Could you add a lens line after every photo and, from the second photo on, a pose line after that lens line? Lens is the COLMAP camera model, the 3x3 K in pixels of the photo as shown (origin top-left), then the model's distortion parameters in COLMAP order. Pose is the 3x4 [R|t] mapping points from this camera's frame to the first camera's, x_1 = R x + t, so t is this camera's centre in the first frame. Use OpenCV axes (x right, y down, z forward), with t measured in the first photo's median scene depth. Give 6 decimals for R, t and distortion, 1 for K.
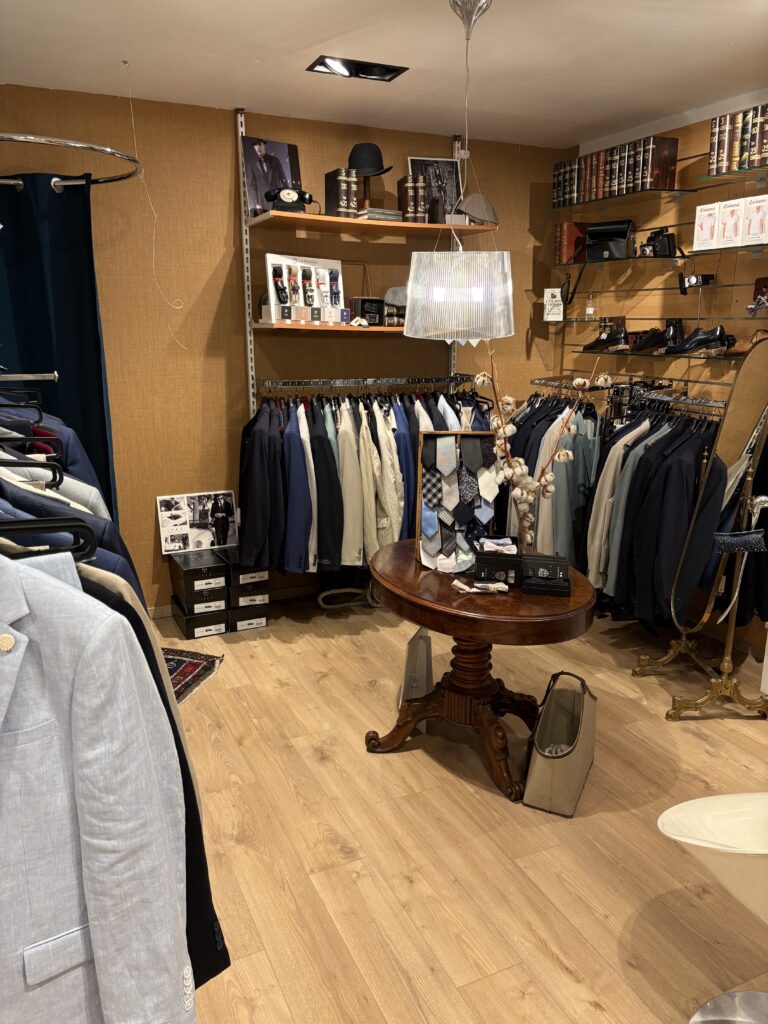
lens RADIAL K [[793.5, 0, 382.2], [0, 793.5, 509.9], [0, 0, 1]] dist [0.045166, -0.031226]
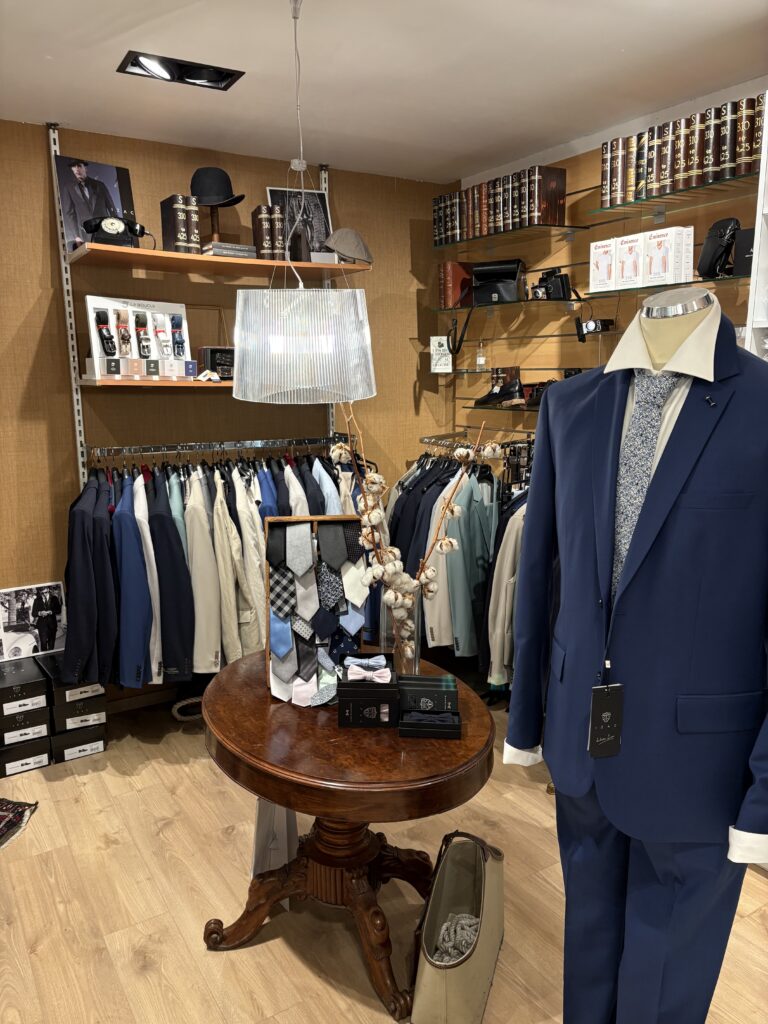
lens RADIAL K [[793.5, 0, 388.2], [0, 793.5, 509.6], [0, 0, 1]] dist [0.045166, -0.031226]
pose [[0.992884, -0.032428, 0.114588, 0.058159], [0.038743, 0.997826, -0.053317, -0.045845], [-0.112610, 0.057377, 0.991981, 0.162375]]
